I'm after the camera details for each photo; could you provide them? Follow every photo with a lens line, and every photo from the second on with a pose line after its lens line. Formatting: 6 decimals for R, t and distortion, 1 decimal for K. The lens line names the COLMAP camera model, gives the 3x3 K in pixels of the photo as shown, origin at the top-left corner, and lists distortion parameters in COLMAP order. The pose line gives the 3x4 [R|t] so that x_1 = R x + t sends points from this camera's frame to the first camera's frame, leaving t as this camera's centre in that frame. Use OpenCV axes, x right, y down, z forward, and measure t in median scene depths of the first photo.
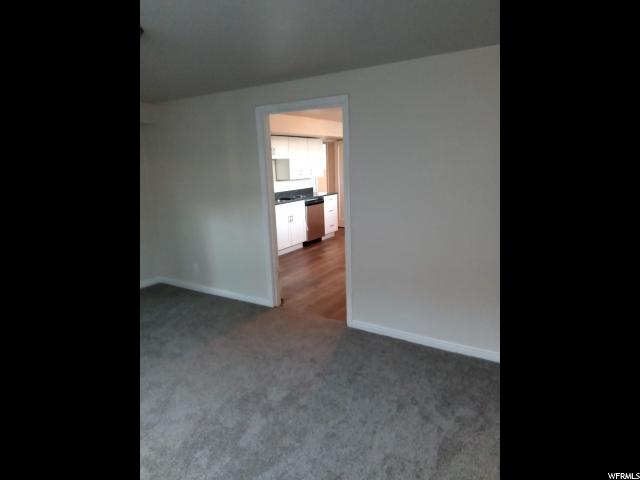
lens RADIAL K [[364.5, 0, 320.0], [0, 364.5, 240.0], [0, 0, 1]] dist [-0.047324, -0.001524]
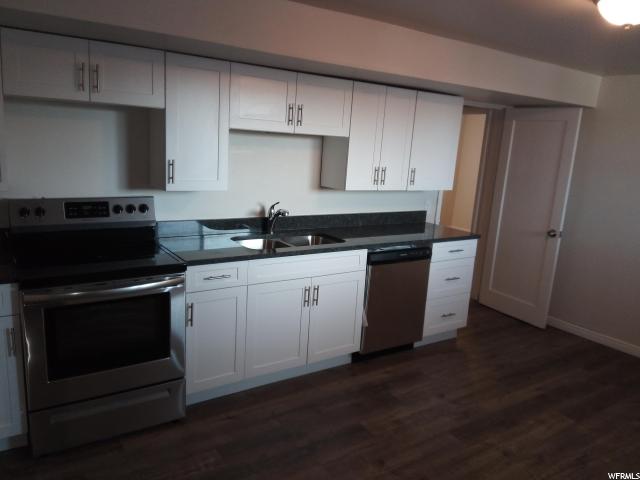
lens RADIAL K [[459.1, 0, 315.0], [0, 459.1, 240.0], [0, 0, 1]] dist [0.008092, -0.002454]
pose [[0.899329, 0.172645, -0.401747, 0.092638], [-0.175082, 0.984067, 0.030959, -0.115725], [0.400691, 0.042496, 0.915227, 0.502701]]
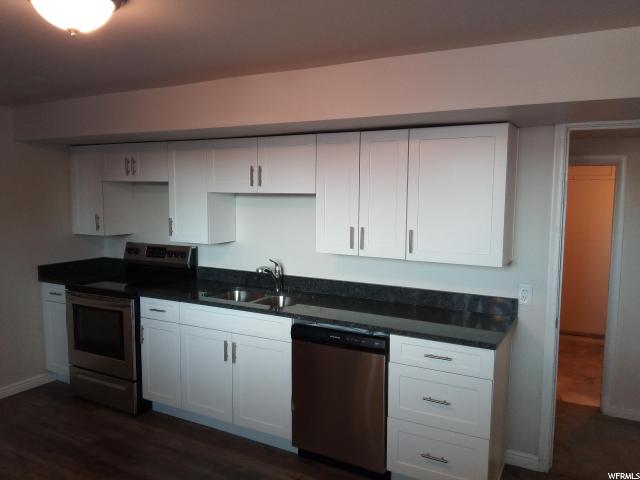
lens RADIAL K [[459.1, 0, 315.0], [0, 459.1, 240.0], [0, 0, 1]] dist [0.008092, -0.002454]
pose [[0.089263, 0.125100, -0.988120, 0.333998], [-0.226550, 0.968626, 0.102166, -0.209144], [0.969901, 0.214739, 0.114804, 0.886642]]
